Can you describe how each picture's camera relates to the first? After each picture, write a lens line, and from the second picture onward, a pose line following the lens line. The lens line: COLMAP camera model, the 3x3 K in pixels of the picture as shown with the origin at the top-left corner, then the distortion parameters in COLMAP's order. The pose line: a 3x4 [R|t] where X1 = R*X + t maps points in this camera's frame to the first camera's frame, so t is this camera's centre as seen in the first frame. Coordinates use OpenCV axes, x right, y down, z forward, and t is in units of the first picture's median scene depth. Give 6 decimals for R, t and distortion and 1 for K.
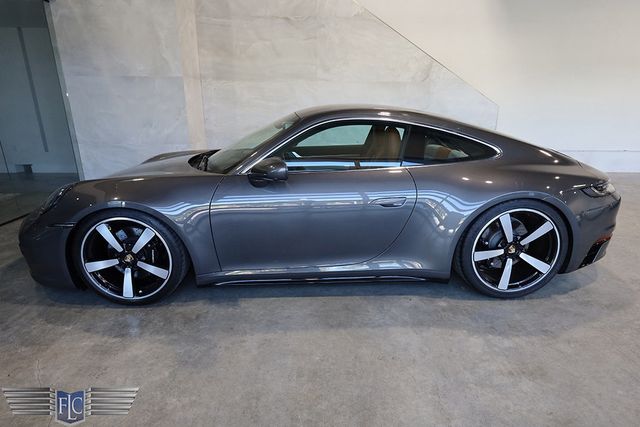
lens RADIAL K [[360.4, 0, 320.7], [0, 360.4, 223.5], [0, 0, 1]] dist [0.001788, 0.001135]
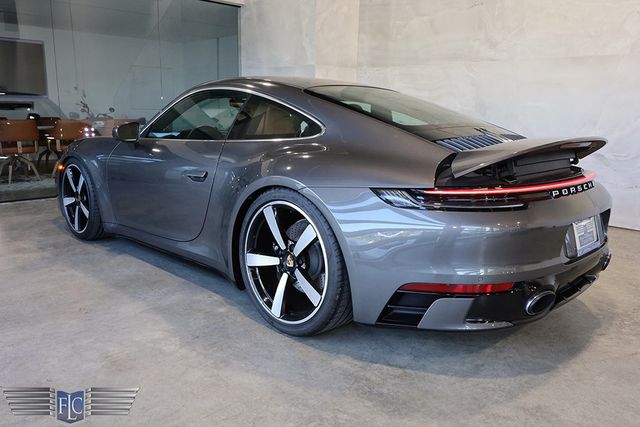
lens RADIAL K [[512.7, 0, 318.6], [0, 512.7, 219.6], [0, 0, 1]] dist [0.004137, -0.001273]
pose [[0.685498, 0.159562, -0.710375, 1.282130], [-0.242234, 0.970088, -0.015852, -0.006258], [0.686597, 0.182943, 0.703645, 0.316238]]
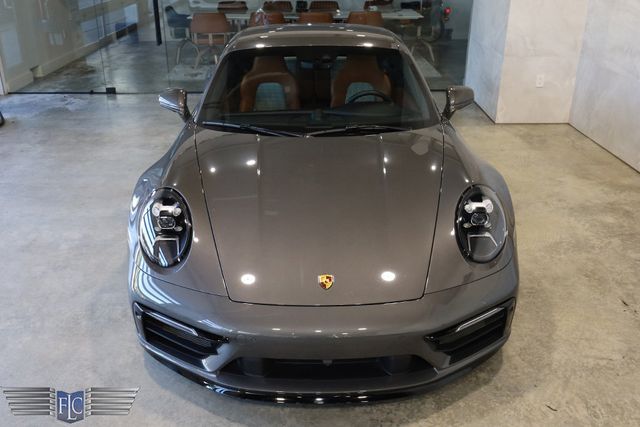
lens RADIAL K [[608.8, 0, 303.8], [0, 608.8, 213.9], [0, 0, 1]] dist [0.003282, -0.006080]
pose [[-0.016688, 0.402625, -0.915213, 1.931228], [-0.302757, 0.870335, 0.388402, -0.651805], [0.952922, 0.283568, 0.107373, 1.272708]]
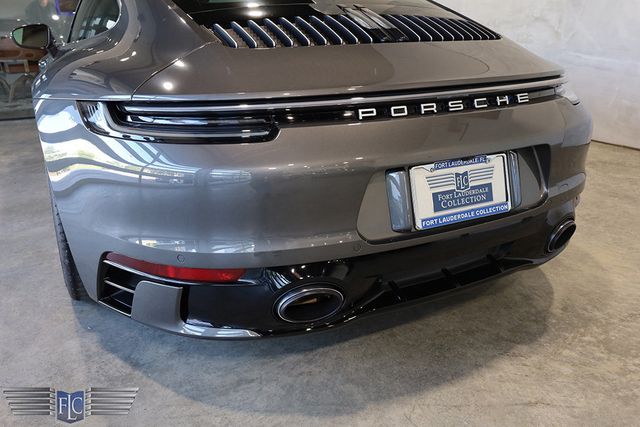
lens RADIAL K [[512.7, 0, 318.6], [0, 512.7, 219.6], [0, 0, 1]] dist [0.004137, -0.001273]
pose [[0.423013, 0.312673, -0.850468, 1.356202], [-0.268021, 0.939756, 0.212189, -0.165095], [0.865578, 0.138185, 0.481332, 0.968098]]
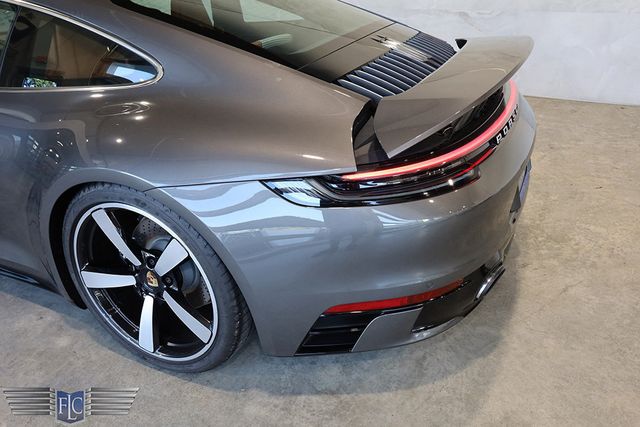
lens RADIAL K [[513.8, 0, 322.5], [0, 513.8, 214.5], [0, 0, 1]] dist [-0.000441, -0.000789]
pose [[0.886649, 0.185503, -0.423605, 1.019731], [-0.107063, 0.973474, 0.202205, -0.181078], [0.449878, -0.133932, 0.882990, 0.506598]]
